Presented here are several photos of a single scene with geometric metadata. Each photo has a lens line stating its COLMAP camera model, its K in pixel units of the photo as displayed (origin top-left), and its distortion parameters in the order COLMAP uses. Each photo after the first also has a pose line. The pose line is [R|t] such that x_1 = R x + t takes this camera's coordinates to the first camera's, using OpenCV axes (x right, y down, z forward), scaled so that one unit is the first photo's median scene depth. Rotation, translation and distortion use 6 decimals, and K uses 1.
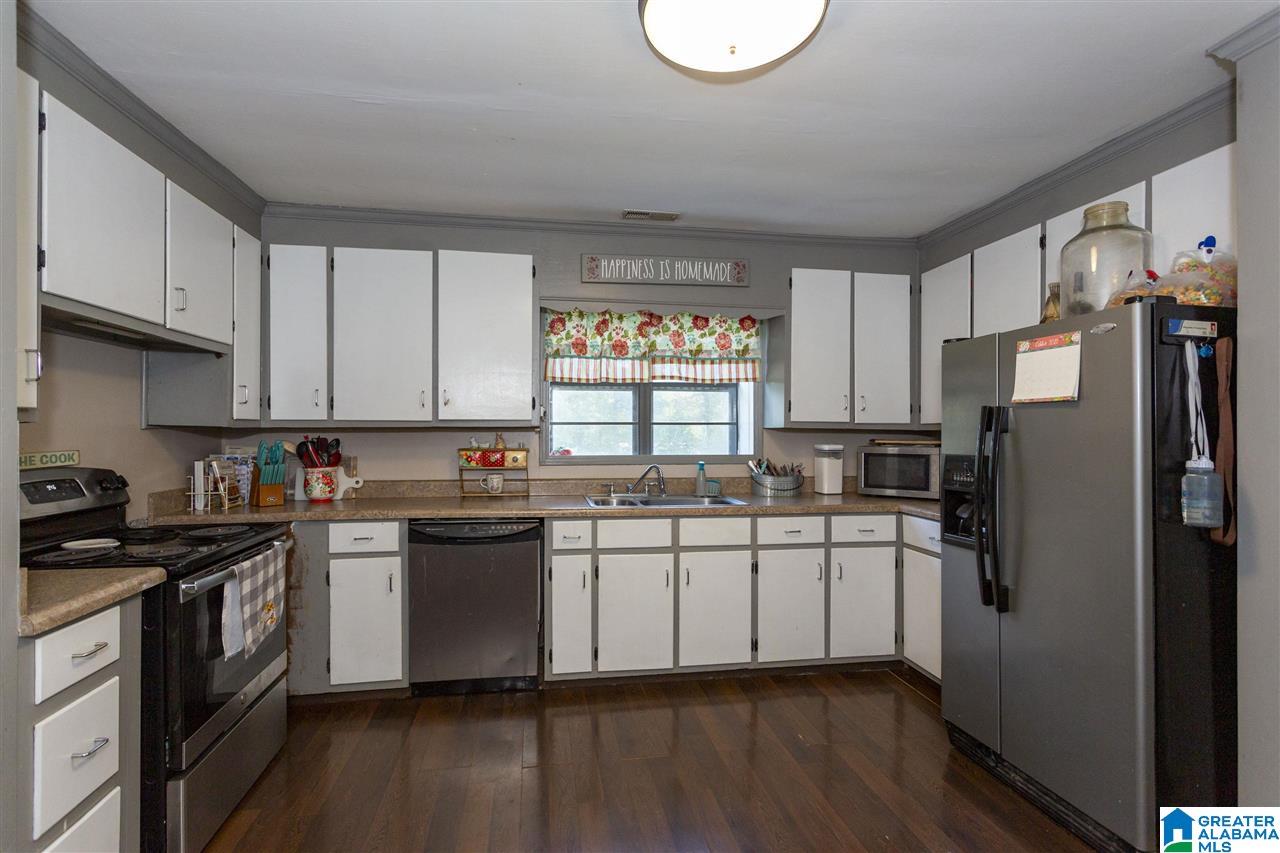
lens RADIAL K [[606.7, 0, 637.6], [0, 606.7, 429.3], [0, 0, 1]] dist [0.003415, 0.000981]
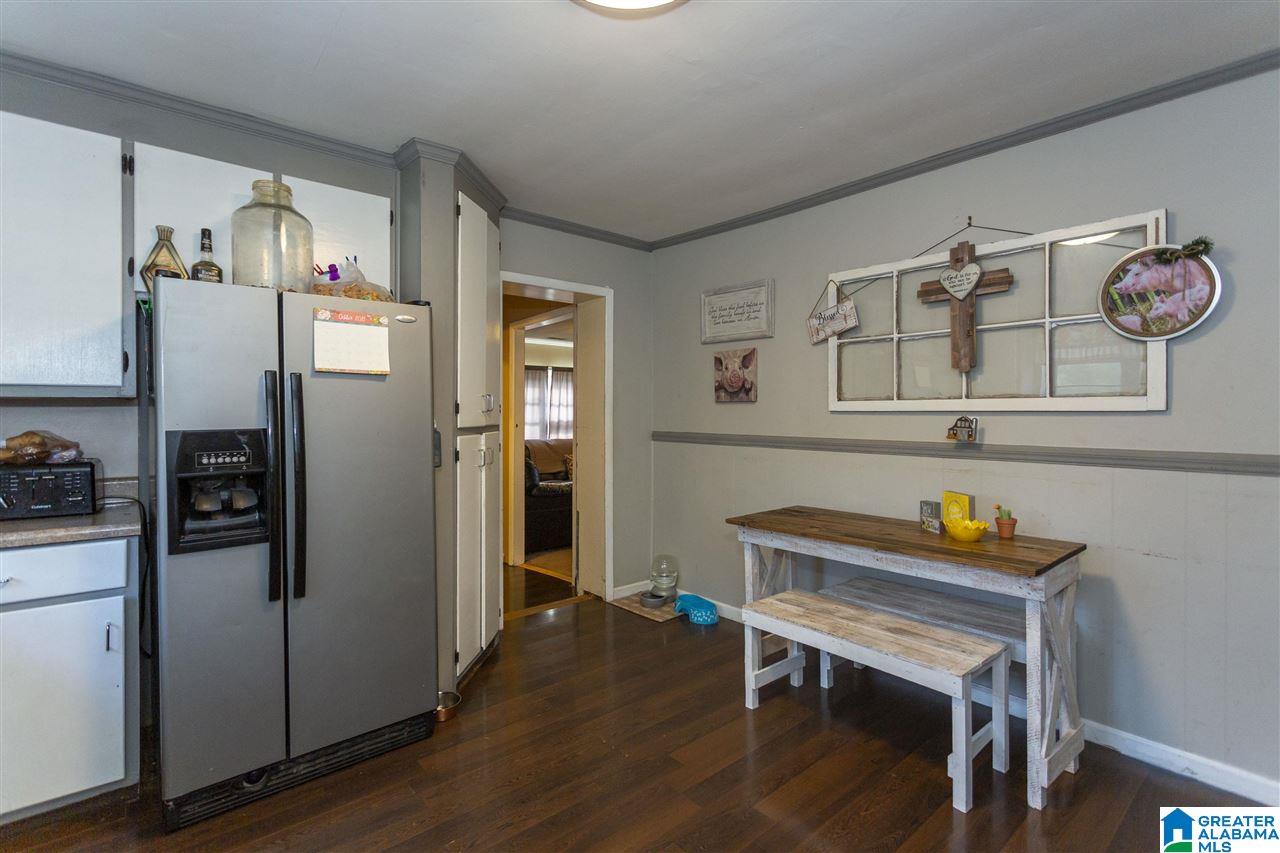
lens RADIAL K [[606.7, 0, 640.7], [0, 606.7, 423.7], [0, 0, 1]] dist [0.003415, 0.000981]
pose [[-0.509537, -0.005779, 0.860430, -0.240167], [-0.000926, 0.999981, 0.006168, 0.017096], [-0.860448, 0.002346, -0.509532, 0.544647]]
